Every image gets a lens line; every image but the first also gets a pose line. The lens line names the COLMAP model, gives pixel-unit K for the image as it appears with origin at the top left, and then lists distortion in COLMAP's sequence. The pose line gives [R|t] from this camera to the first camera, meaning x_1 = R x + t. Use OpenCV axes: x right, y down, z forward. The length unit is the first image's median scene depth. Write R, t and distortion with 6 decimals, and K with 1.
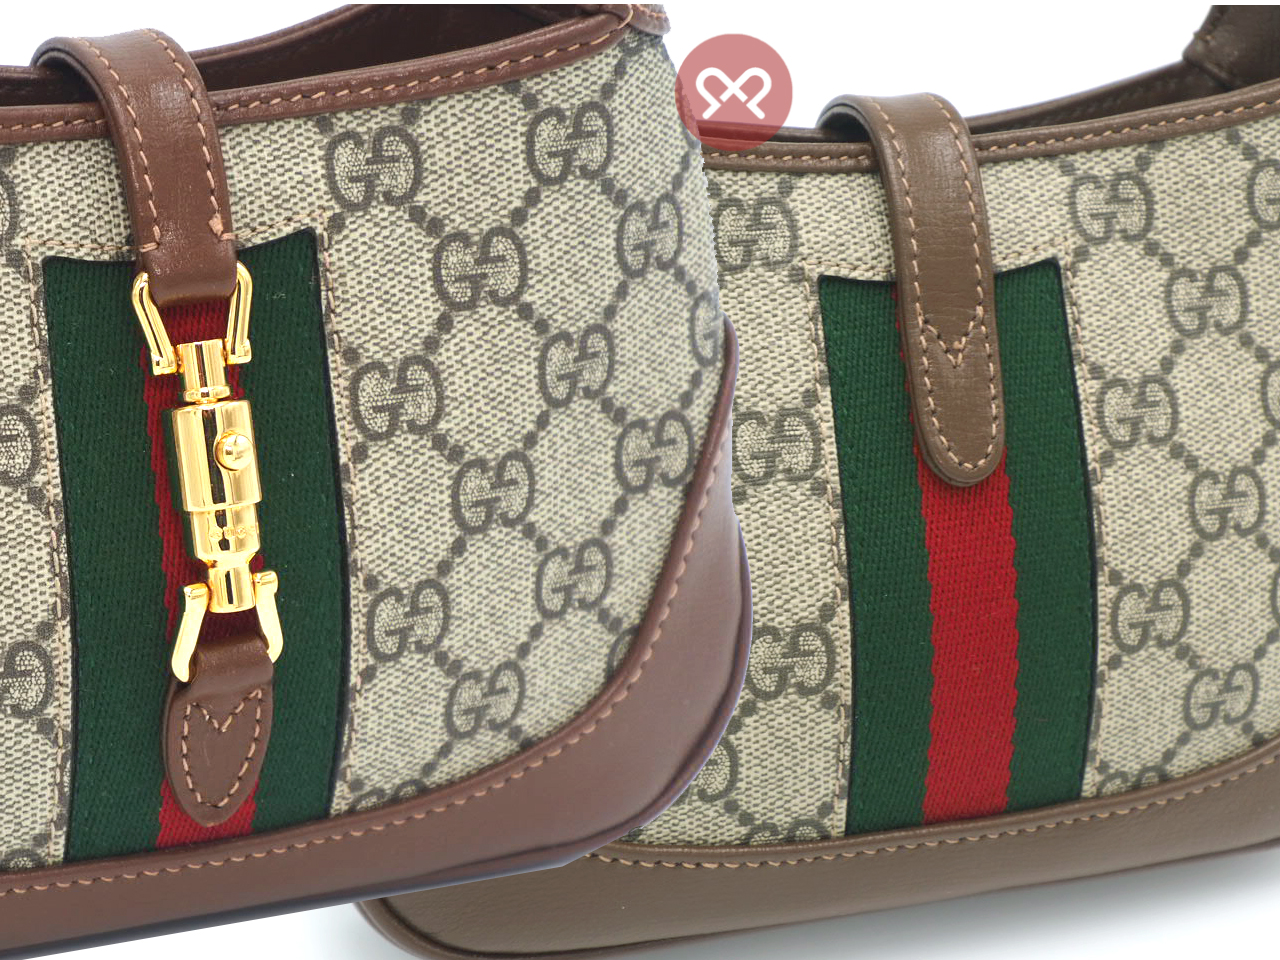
lens RADIAL K [[4208.0, 0, 640.0], [0, 4208.0, 480.0], [0, 0, 1]] dist [-0.165306, 0.790142]
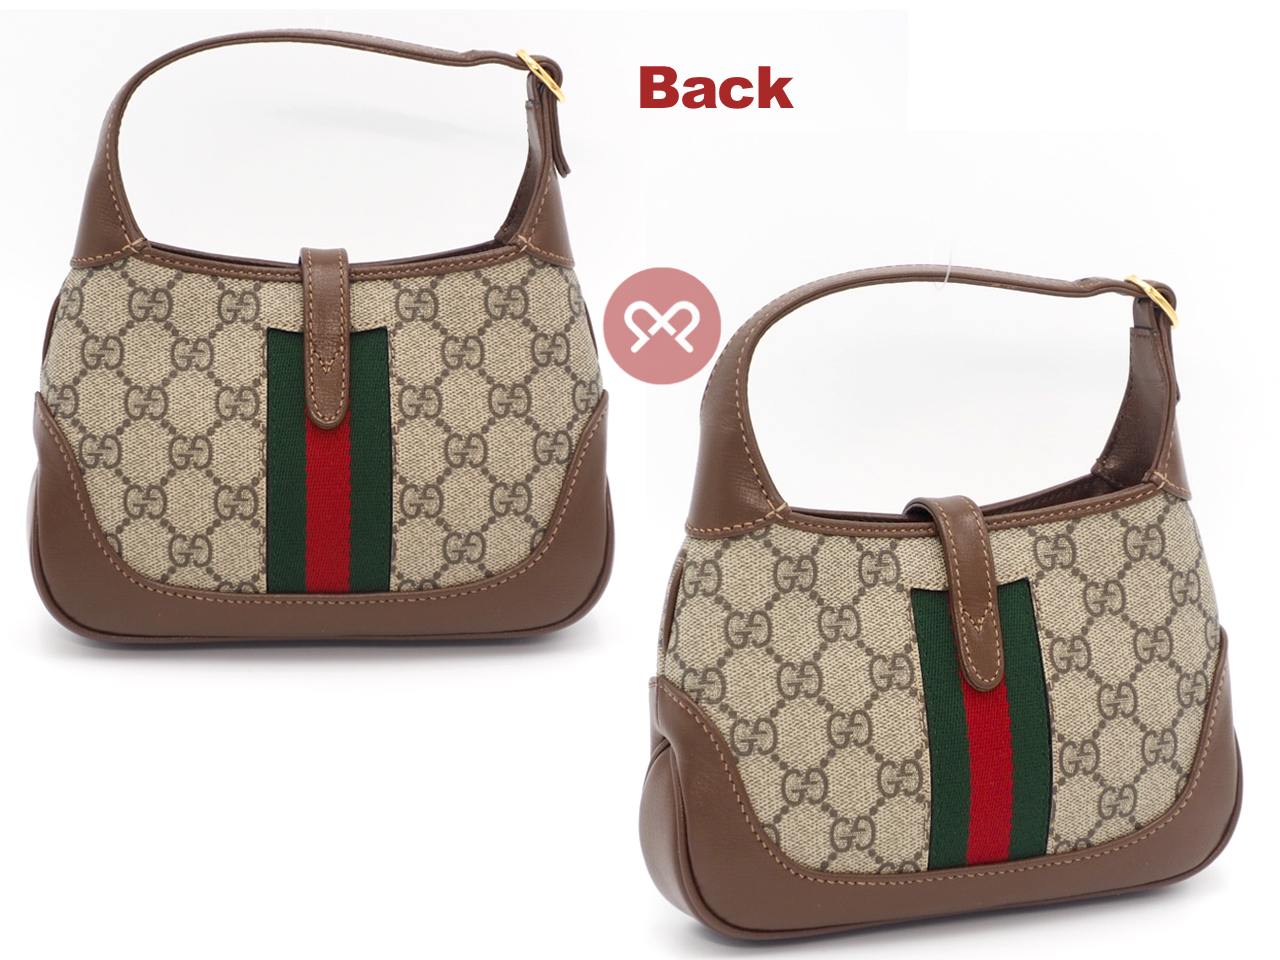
lens RADIAL K [[3141.2, 0, 640.0], [0, 3141.2, 480.0], [0, 0, 1]] dist [-0.129597, -0.949709]
pose [[0.999595, -0.016482, -0.023203, -0.049255], [0.014393, 0.996062, -0.087484, 0.028318], [0.024553, 0.087115, 0.995896, -0.487389]]
